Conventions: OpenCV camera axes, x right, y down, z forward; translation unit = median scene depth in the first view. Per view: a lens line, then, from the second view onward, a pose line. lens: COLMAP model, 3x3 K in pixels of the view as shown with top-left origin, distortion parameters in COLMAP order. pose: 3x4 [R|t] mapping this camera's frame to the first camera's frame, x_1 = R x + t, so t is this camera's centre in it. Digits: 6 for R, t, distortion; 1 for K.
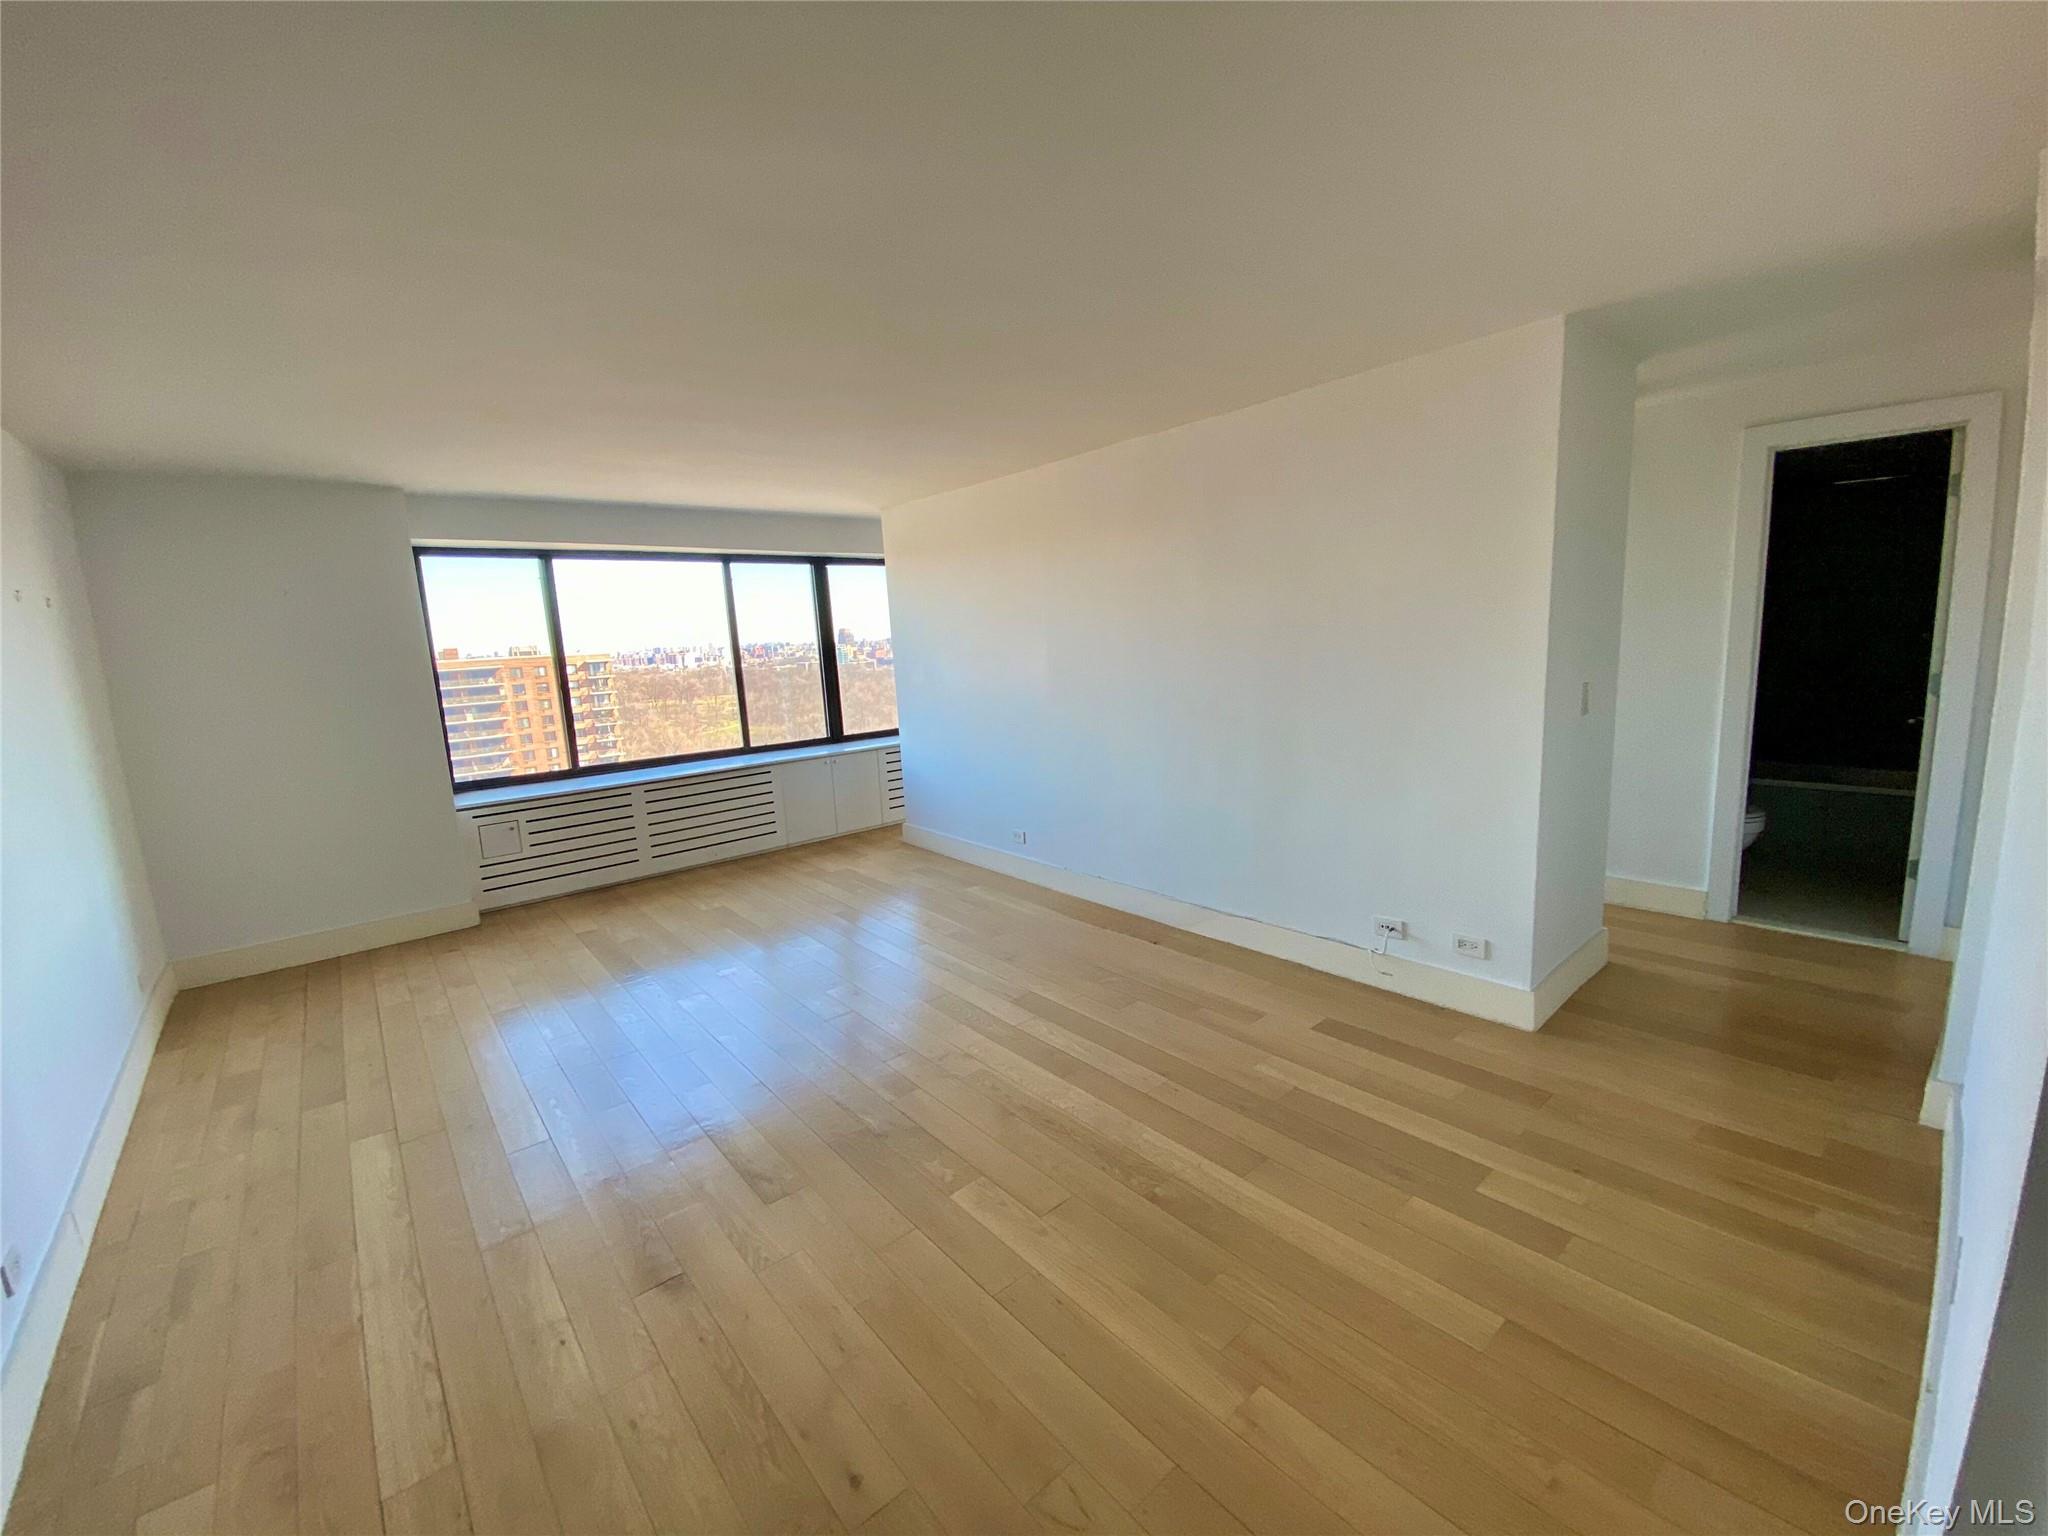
lens RADIAL K [[834.4, 0, 1032.8], [0, 834.4, 763.2], [0, 0, 1]] dist [0.027928, -0.023120]
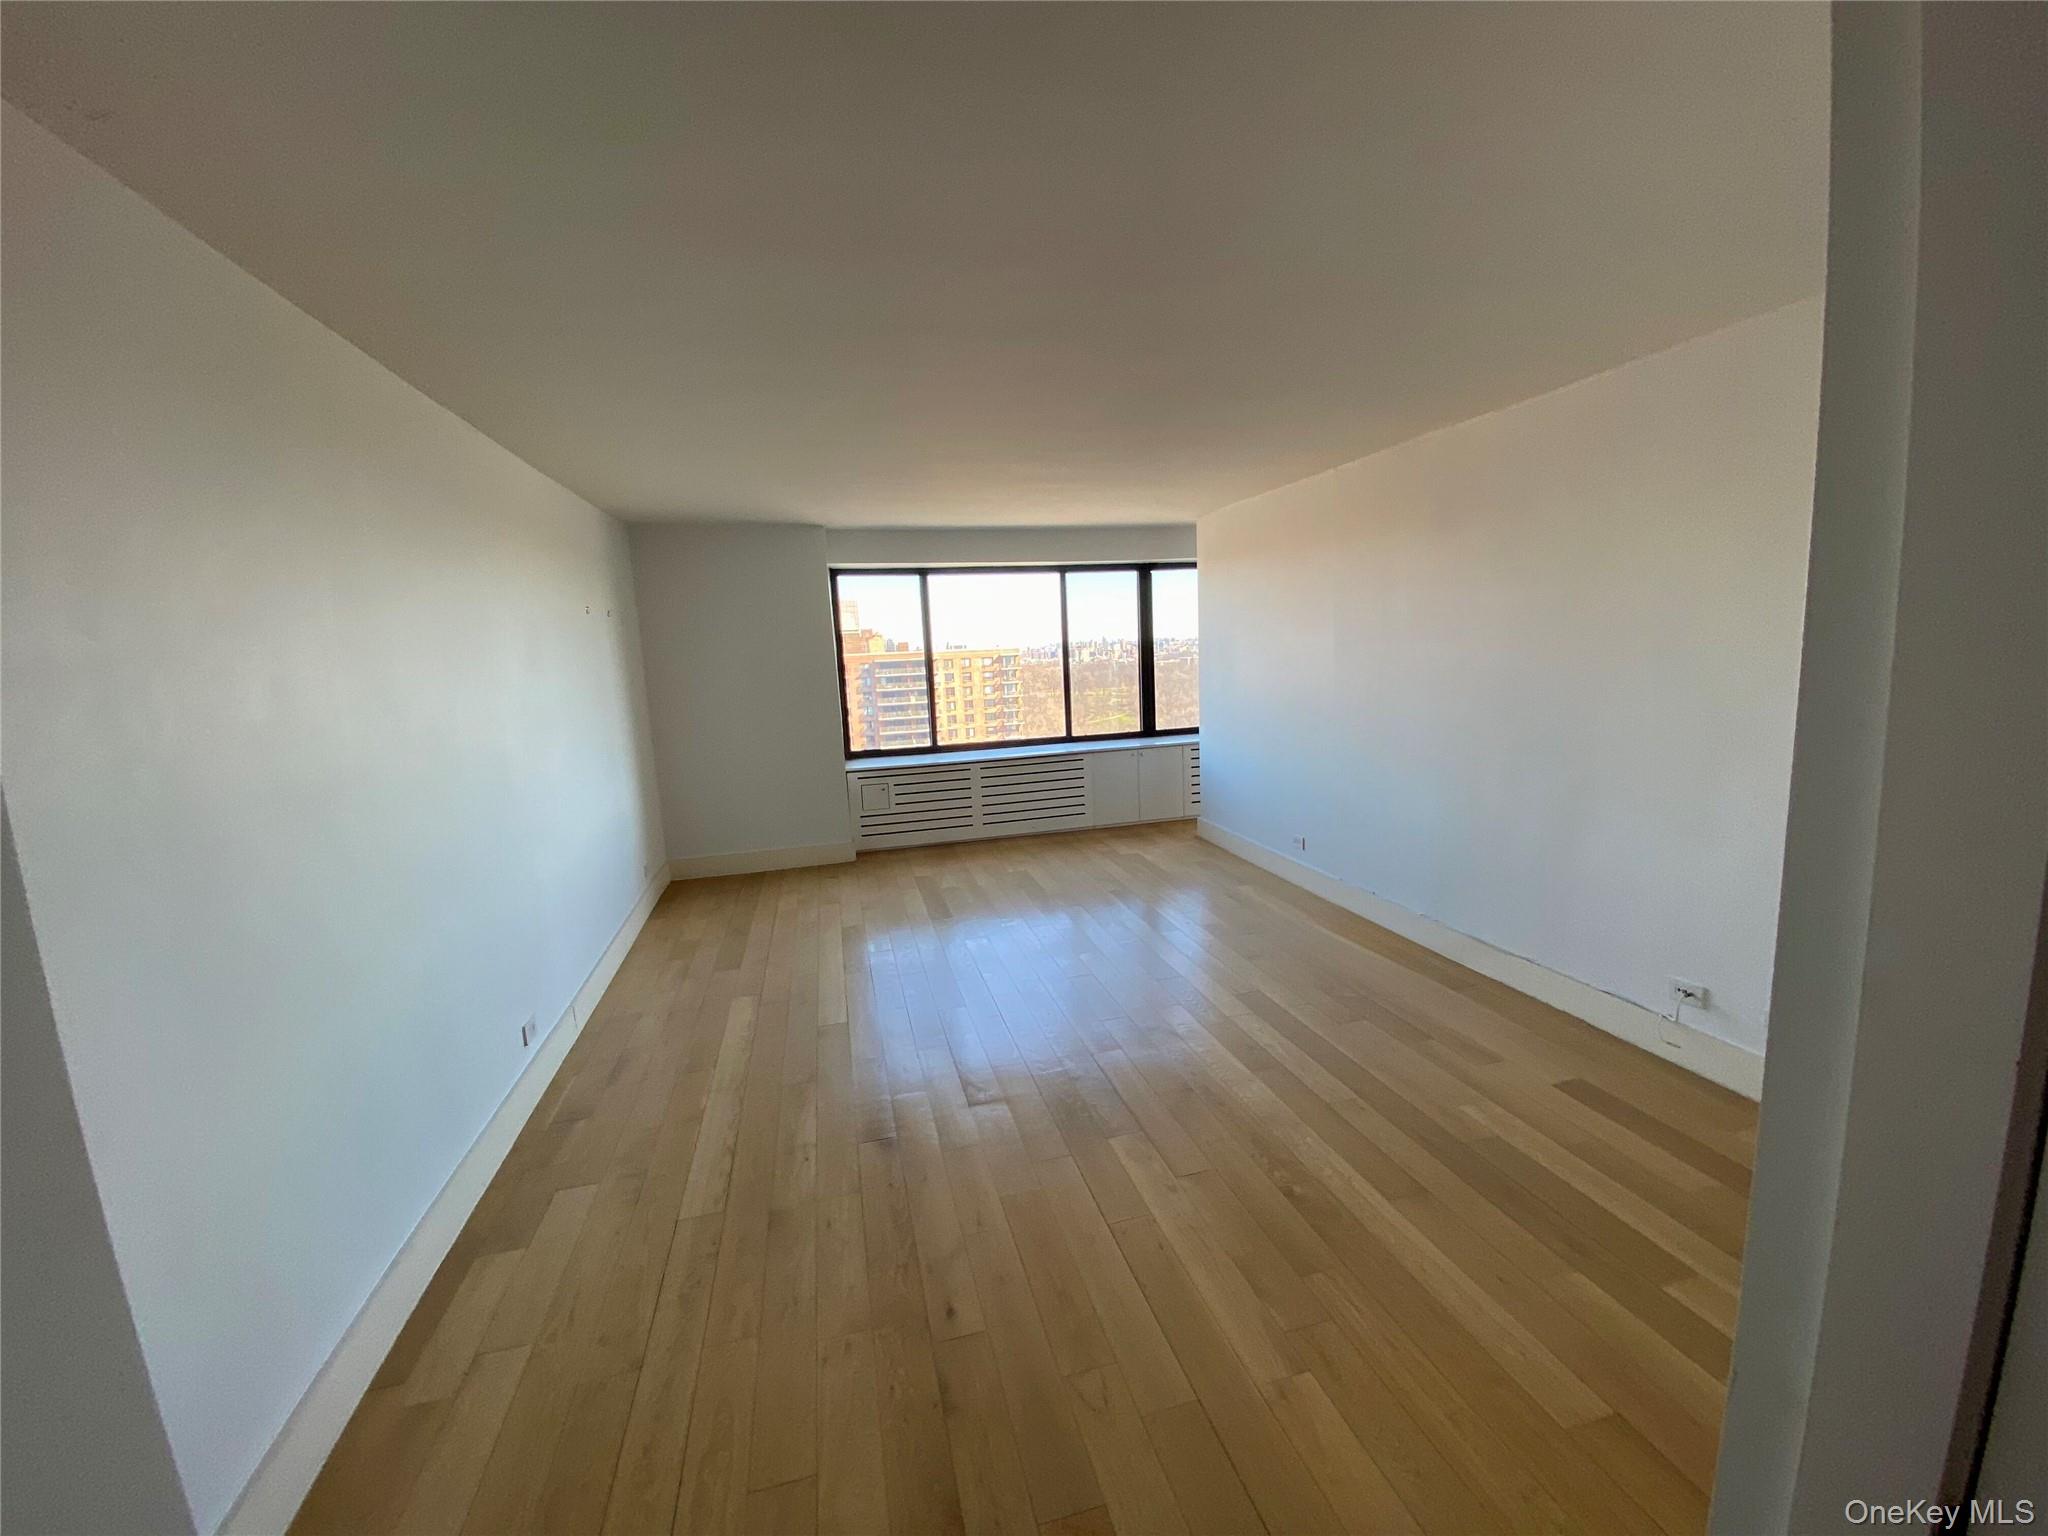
lens RADIAL K [[825.7, 0, 1036.9], [0, 825.7, 766.7], [0, 0, 1]] dist [0.025153, -0.022707]
pose [[0.901957, 0.074466, -0.425356, 0.155904], [-0.070375, 0.997198, 0.025349, -0.005801], [0.426052, 0.007071, 0.904671, -0.037650]]
